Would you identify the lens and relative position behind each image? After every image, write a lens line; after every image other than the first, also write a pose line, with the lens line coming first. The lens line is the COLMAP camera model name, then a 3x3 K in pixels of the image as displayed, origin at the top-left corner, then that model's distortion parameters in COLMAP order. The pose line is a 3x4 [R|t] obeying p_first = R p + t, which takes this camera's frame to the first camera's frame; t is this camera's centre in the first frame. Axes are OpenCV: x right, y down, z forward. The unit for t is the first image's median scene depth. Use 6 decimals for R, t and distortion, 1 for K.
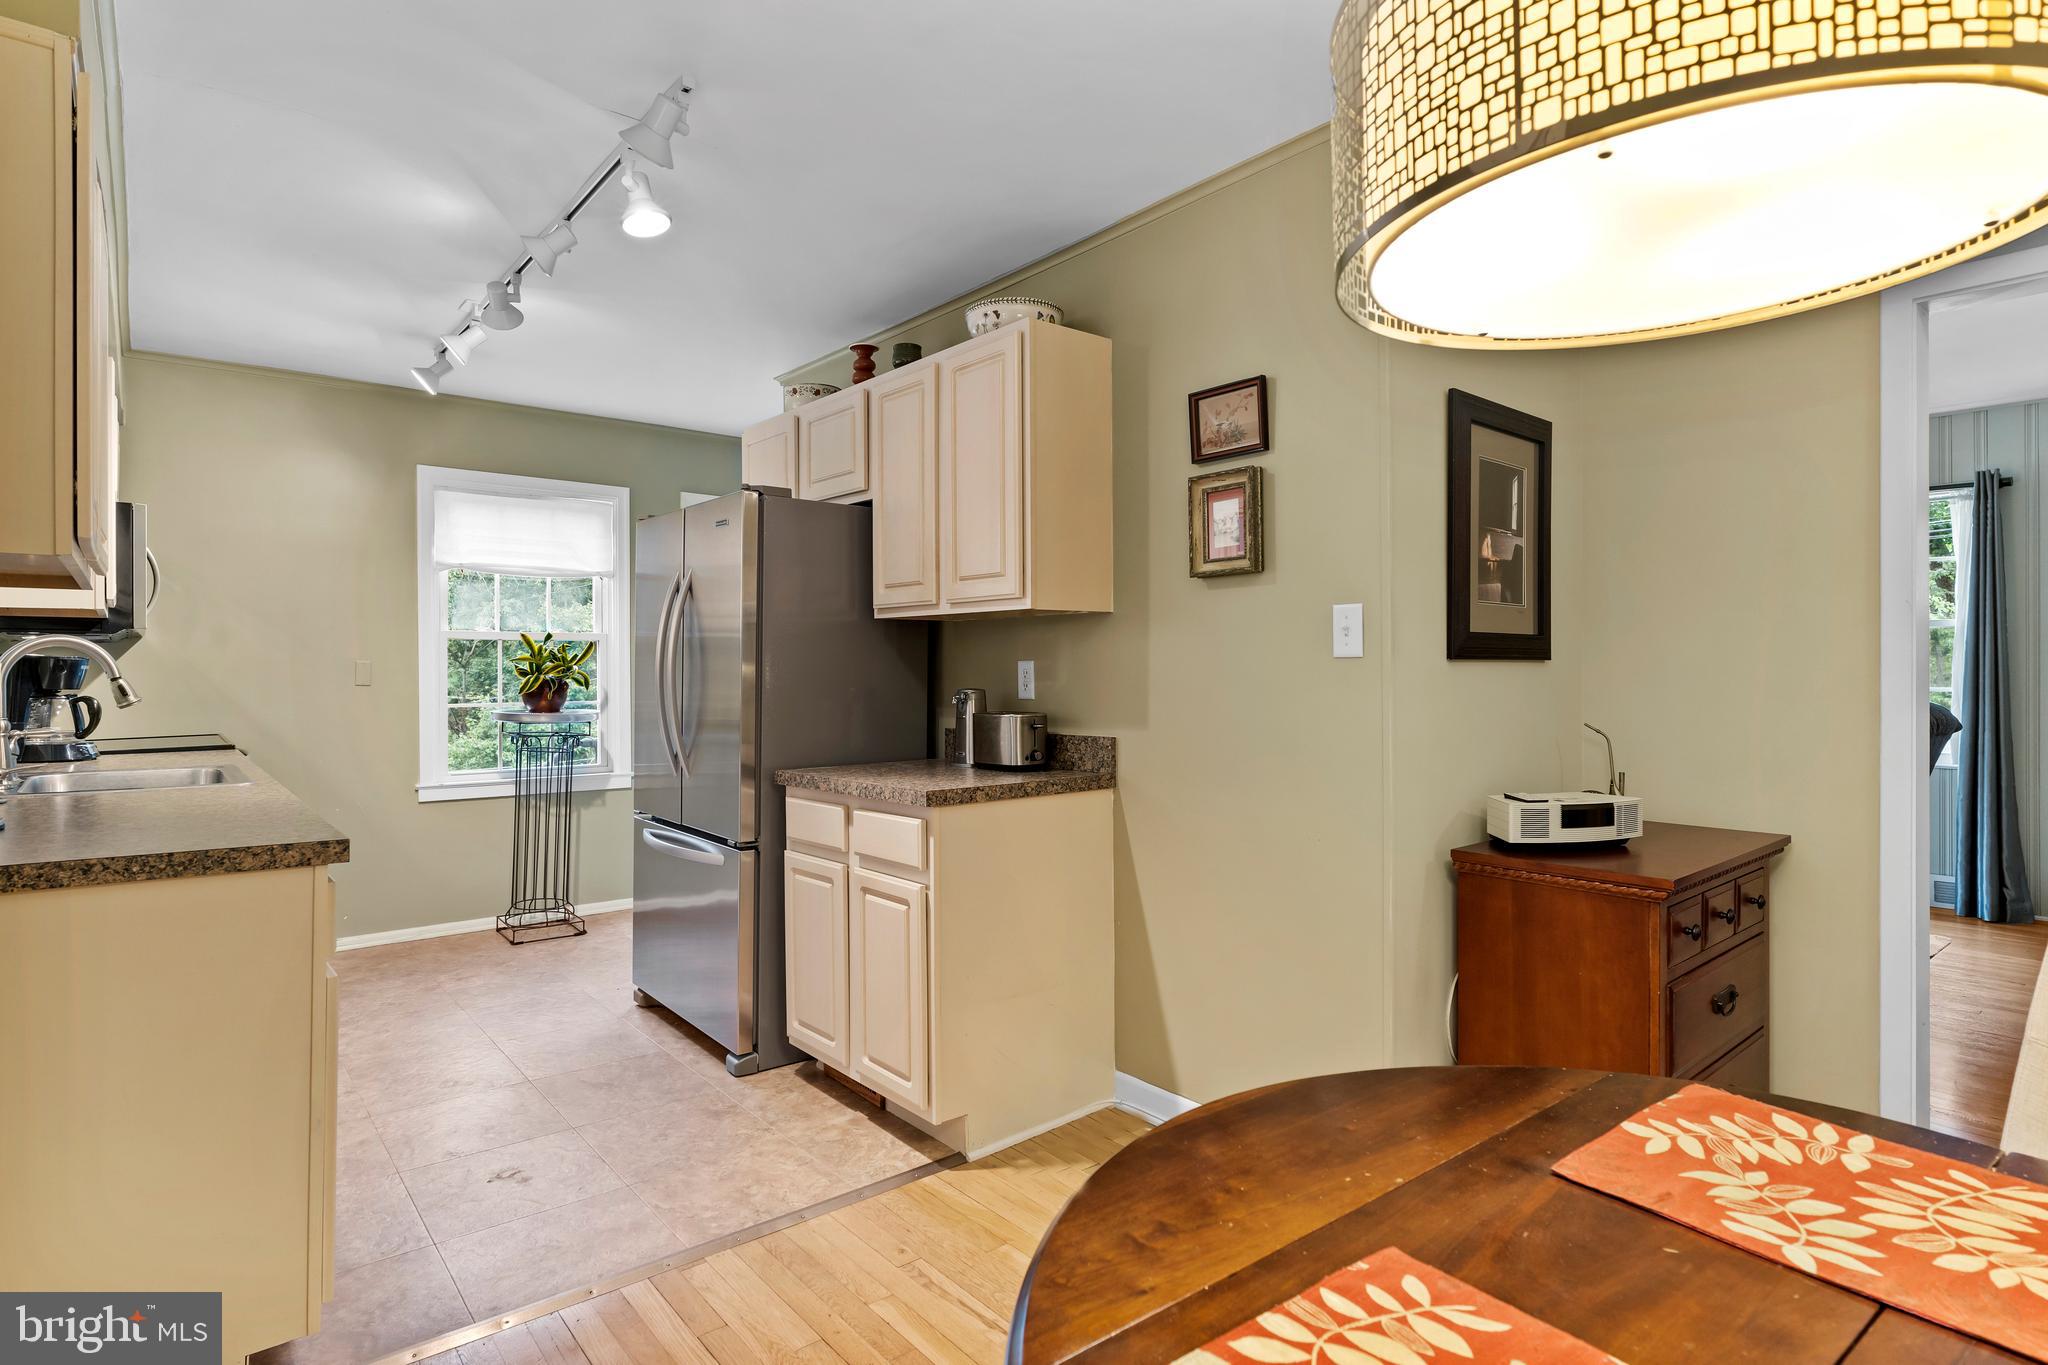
lens RADIAL K [[1051.8, 0, 1013.4], [0, 1051.8, 670.2], [0, 0, 1]] dist [-0.001173, 0.000270]
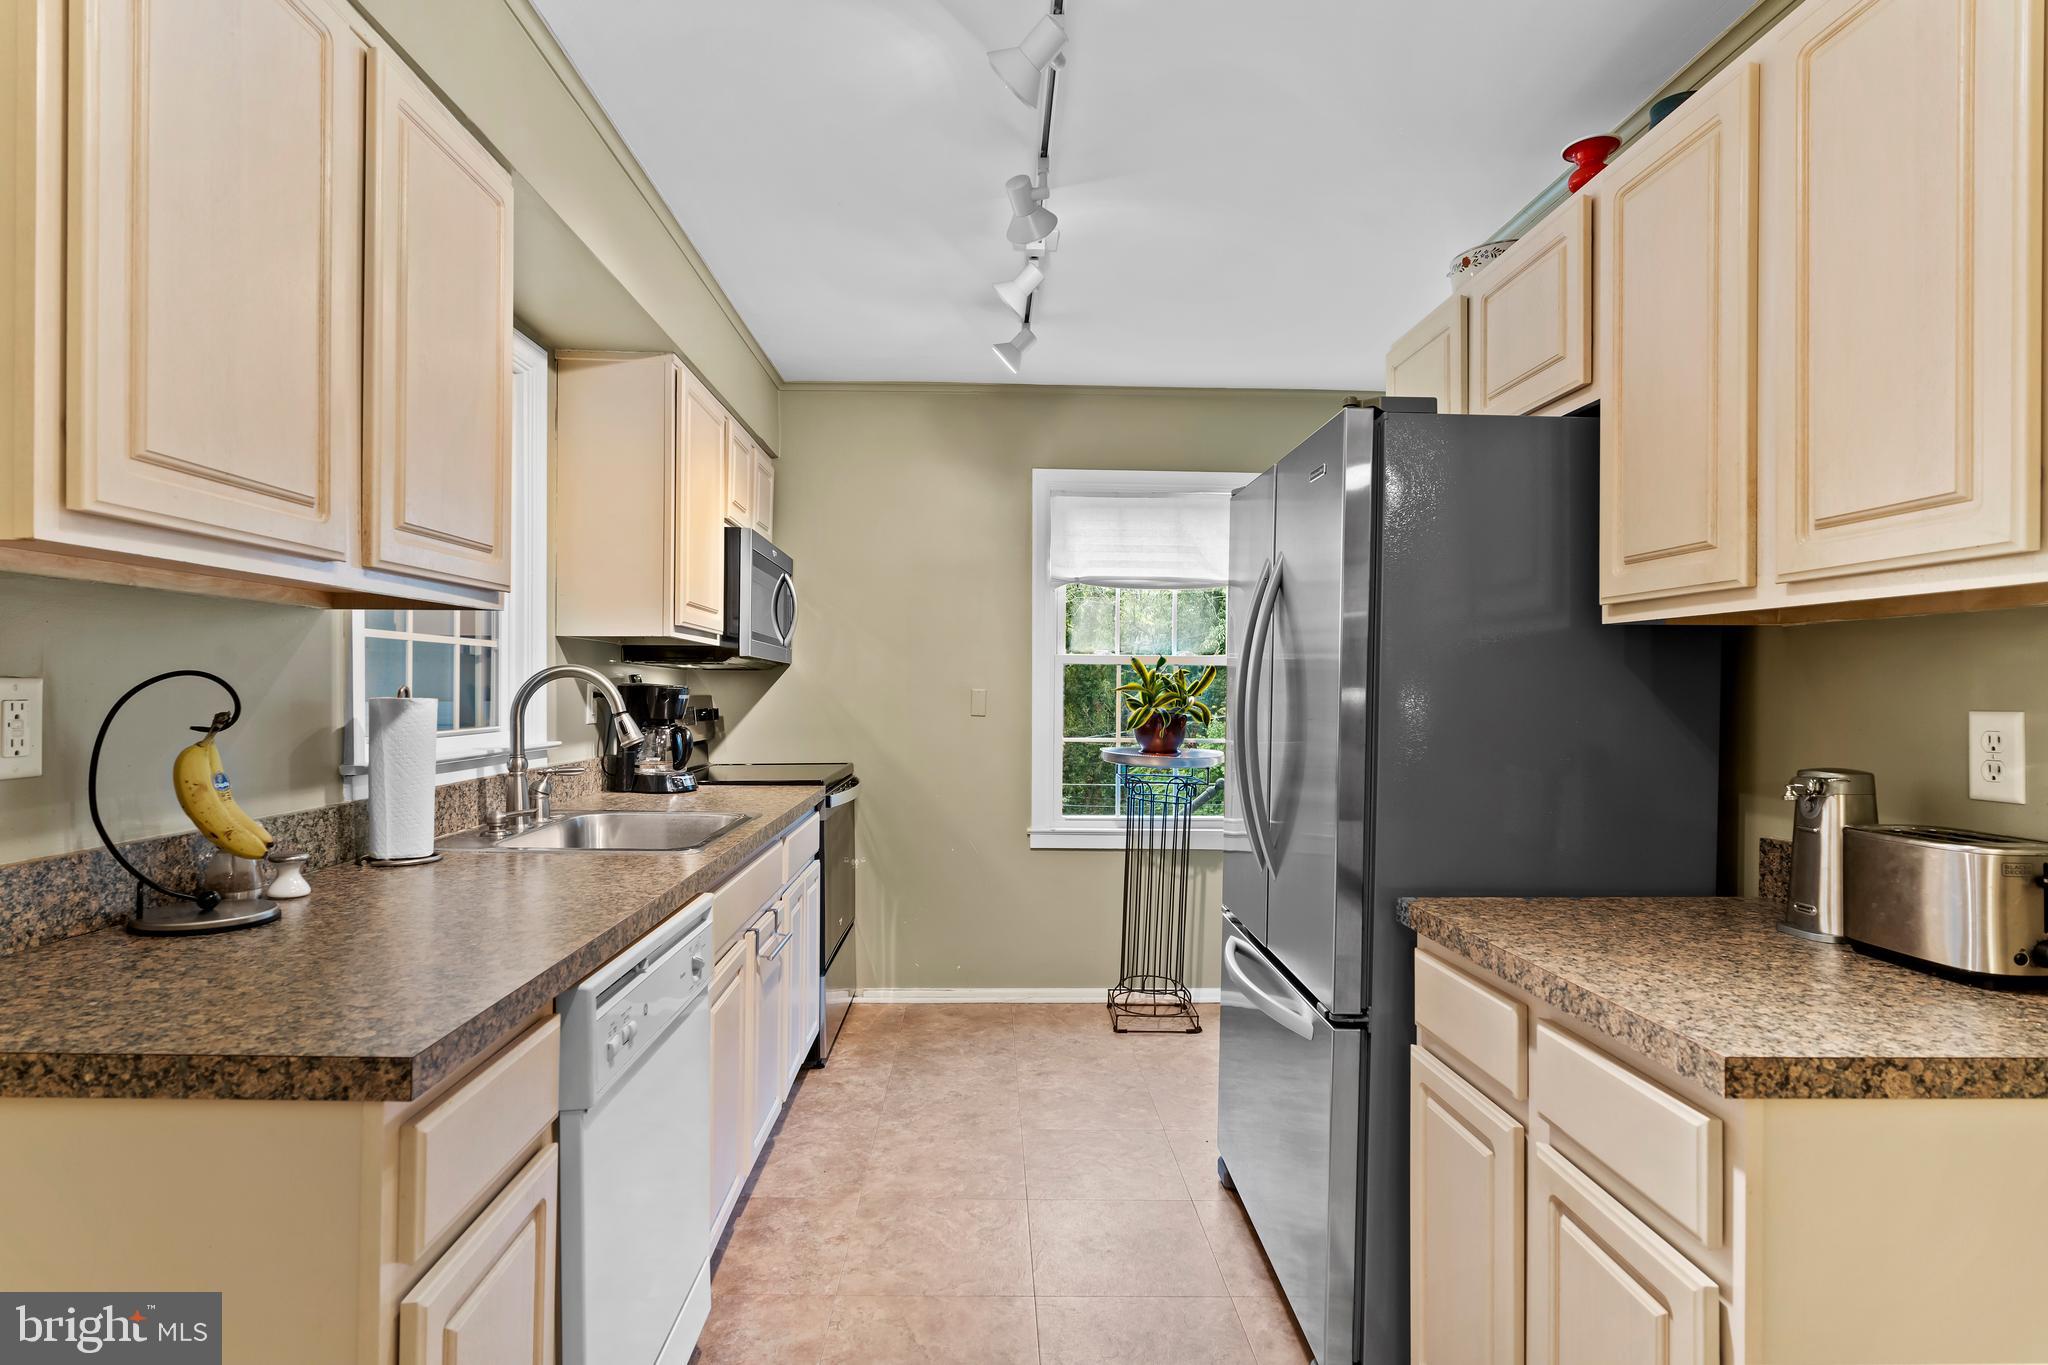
lens RADIAL K [[1051.1, 0, 1018.5], [0, 1051.1, 687.1], [0, 0, 1]] dist [-0.003141, 0.000054]
pose [[0.789351, 0.008629, -0.613882, -0.040920], [-0.011418, 0.999935, -0.000626, -0.014276], [0.613836, 0.007504, 0.789398, 0.418947]]
